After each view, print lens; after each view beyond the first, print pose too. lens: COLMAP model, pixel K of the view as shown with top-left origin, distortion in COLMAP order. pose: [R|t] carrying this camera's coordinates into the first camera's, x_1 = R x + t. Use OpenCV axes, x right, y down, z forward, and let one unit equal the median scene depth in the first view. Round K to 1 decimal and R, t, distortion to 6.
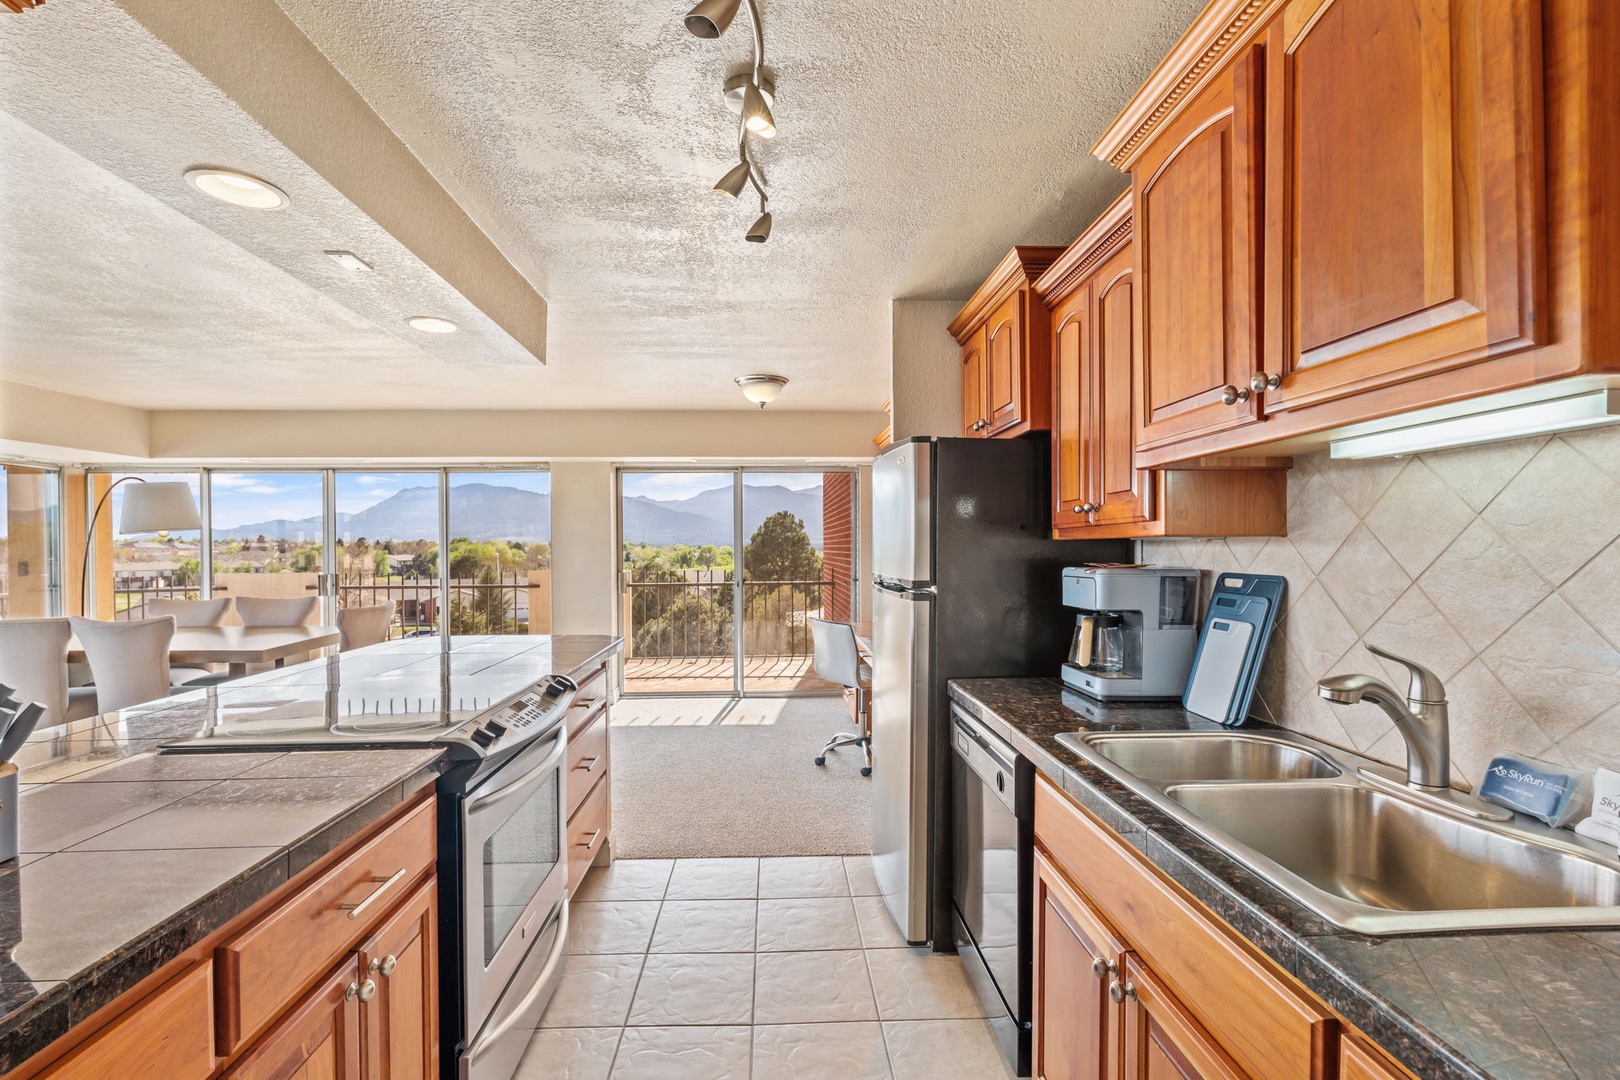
lens RADIAL K [[713.3, 0, 801.3], [0, 713.3, 551.6], [0, 0, 1]] dist [-0.004644, 0.000298]
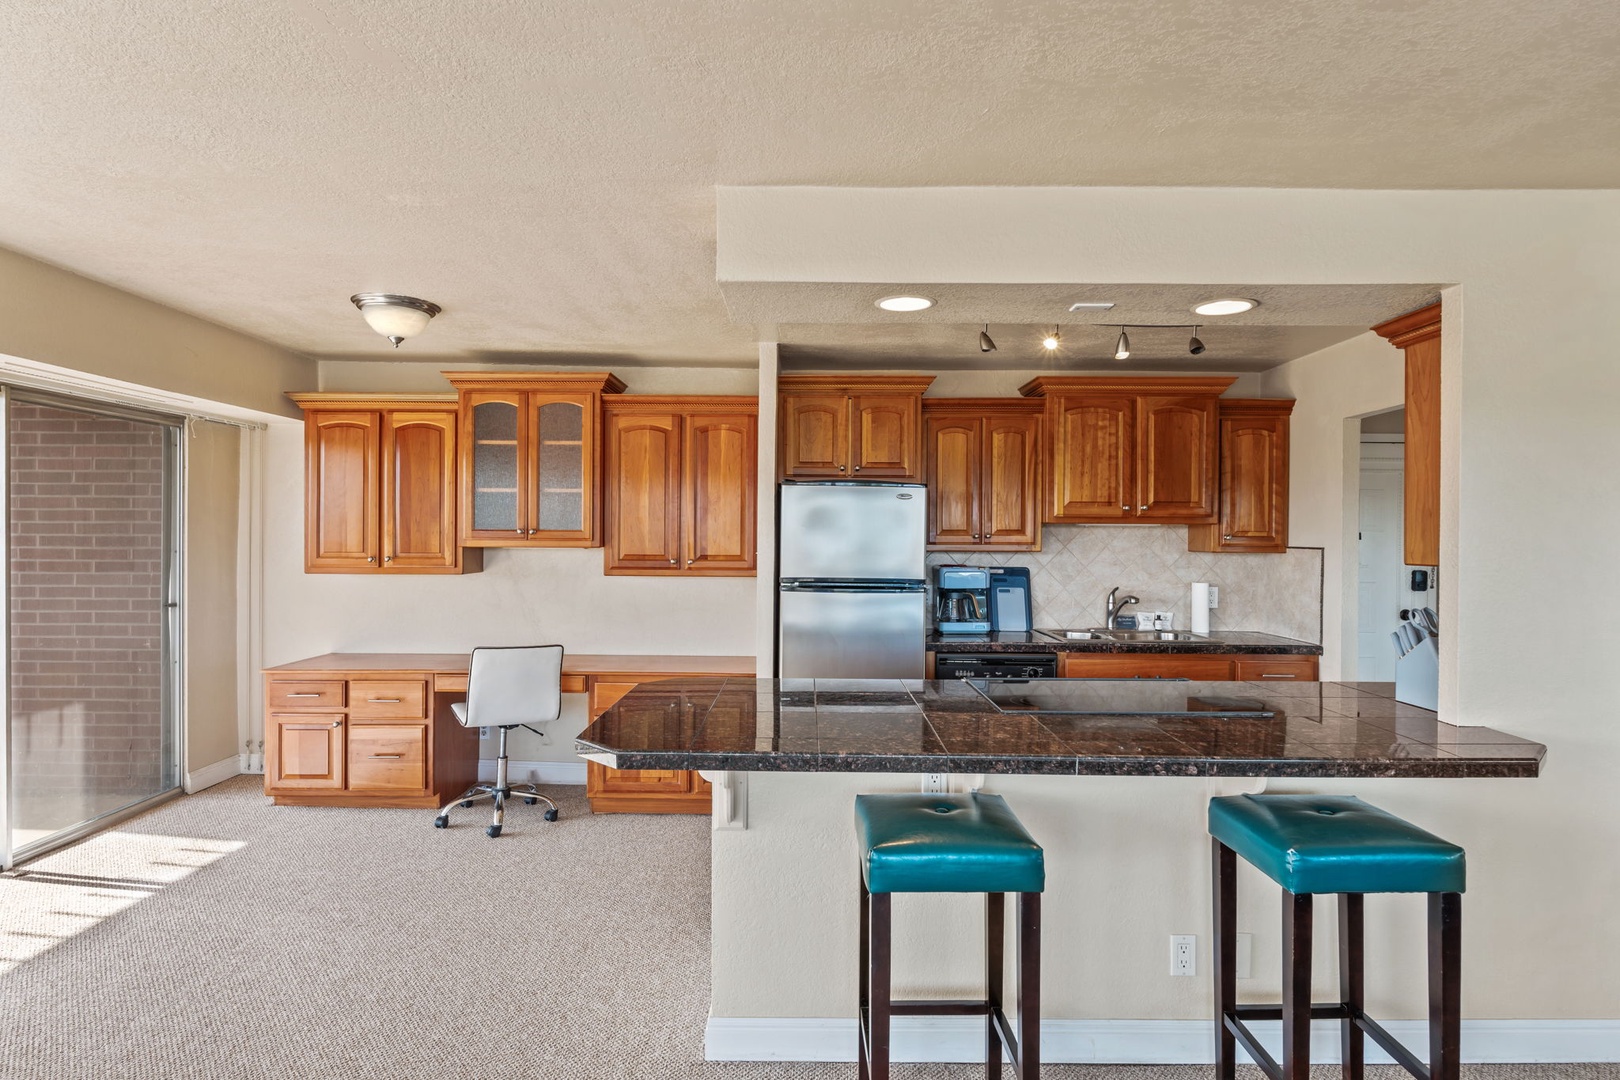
lens RADIAL K [[865.1, 0, 810.4], [0, 865.1, 536.7], [0, 0, 1]] dist [-0.000087, -0.000059]
pose [[0.042441, 0.004299, 0.999090, -1.116276], [-0.002362, 0.999988, -0.004203, -0.027166], [-0.999096, -0.002182, 0.042451, 0.769501]]
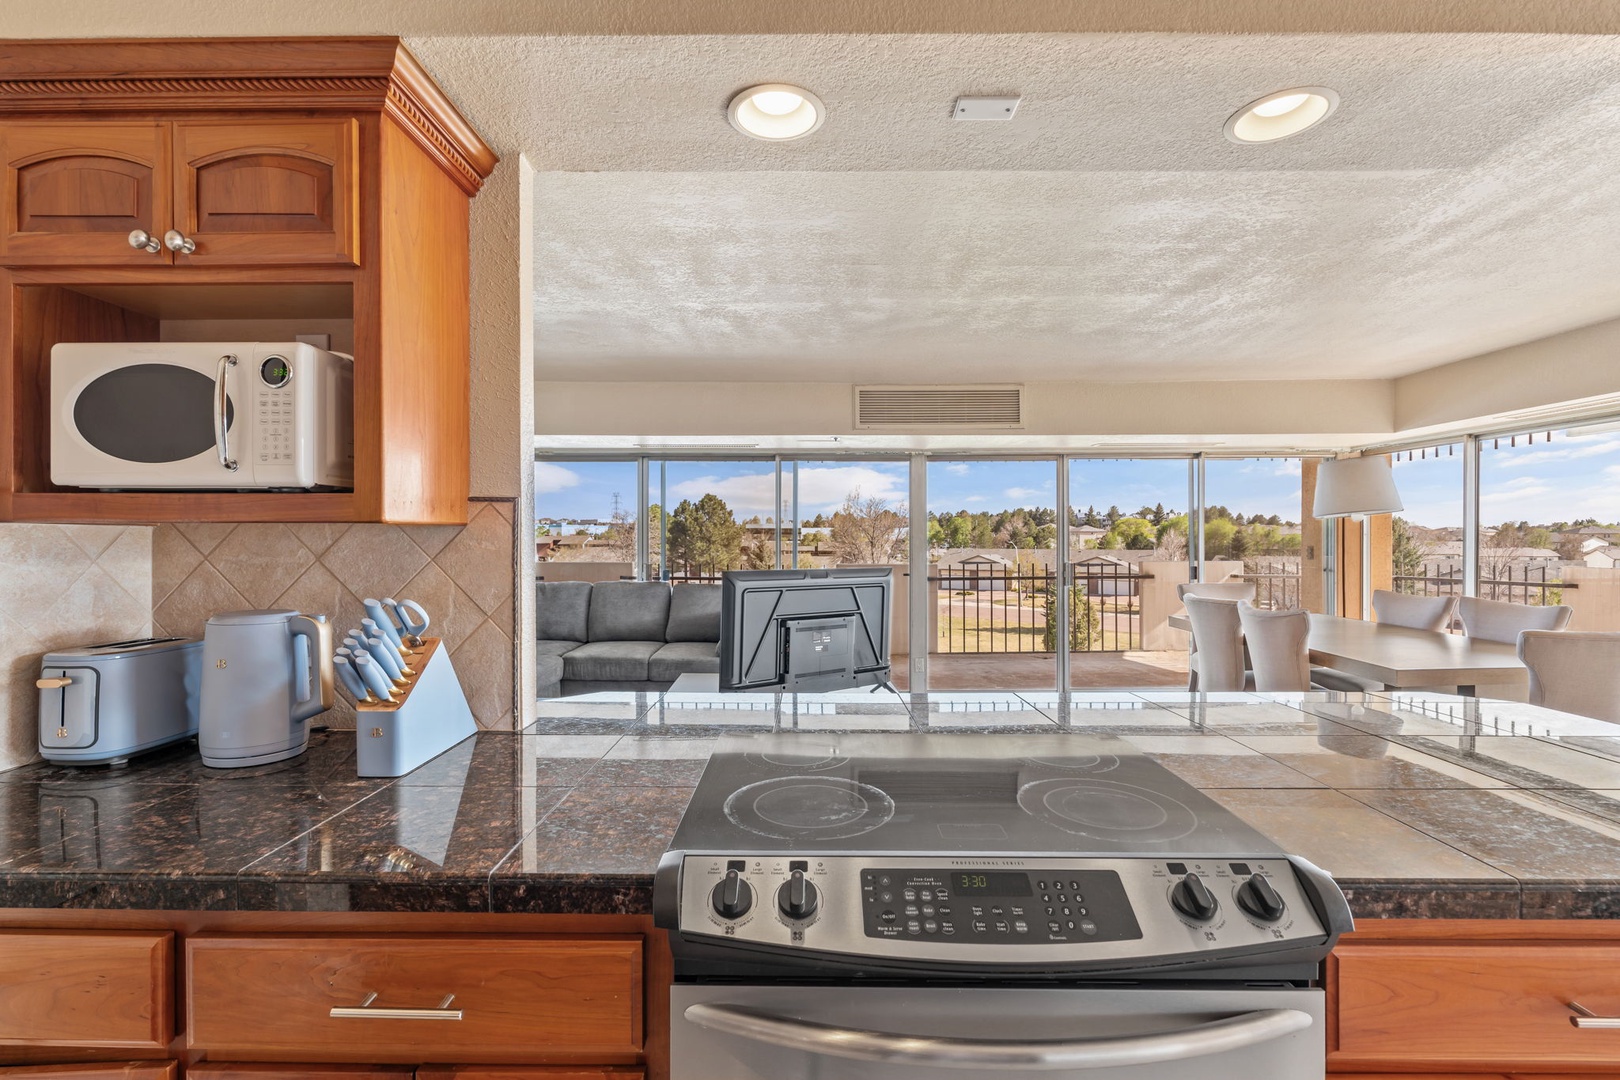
lens RADIAL K [[713.3, 0, 803.4], [0, 713.3, 538.2], [0, 0, 1]] dist [-0.004644, 0.000298]
pose [[-0.058617, 0.008200, -0.998247, 0.030042], [-0.007036, 0.999938, 0.008627, -0.002824], [0.998256, 0.007529, -0.058556, 0.486255]]
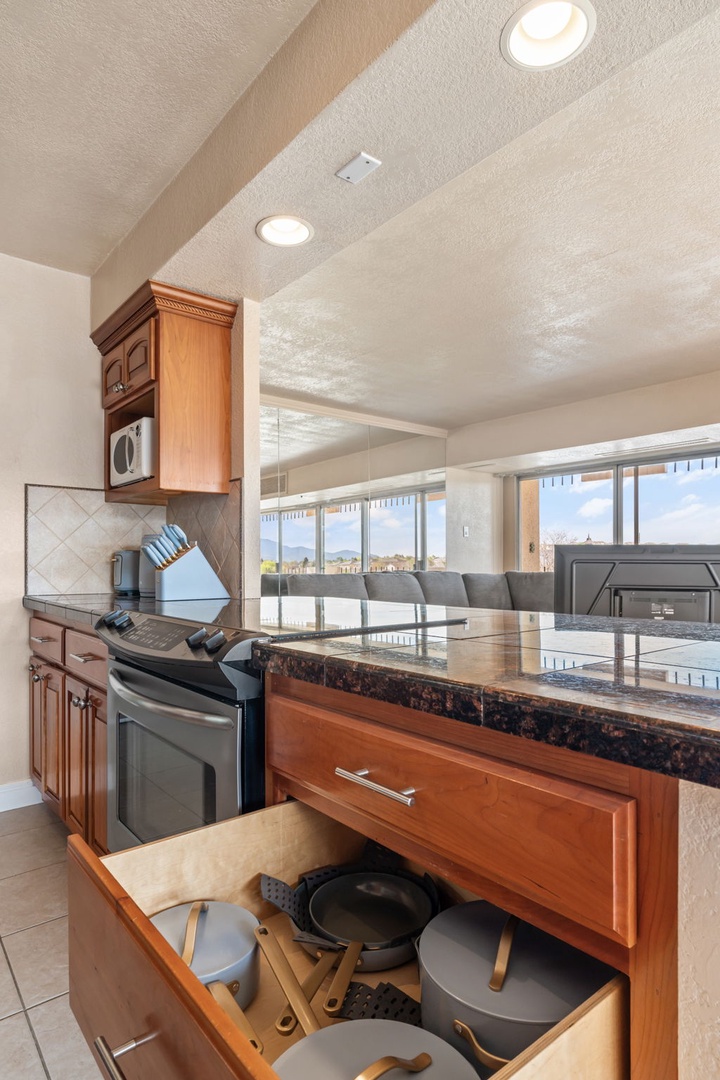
lens RADIAL K [[617.5, 0, 353.5], [0, 617.5, 551.3], [0, 0, 1]] dist [0.001963, 0.000219]
pose [[-0.810510, -0.003685, -0.585713, -0.074414], [0.002253, 0.999953, -0.009410, 0.070107], [0.585720, -0.008947, -0.810464, 0.942271]]
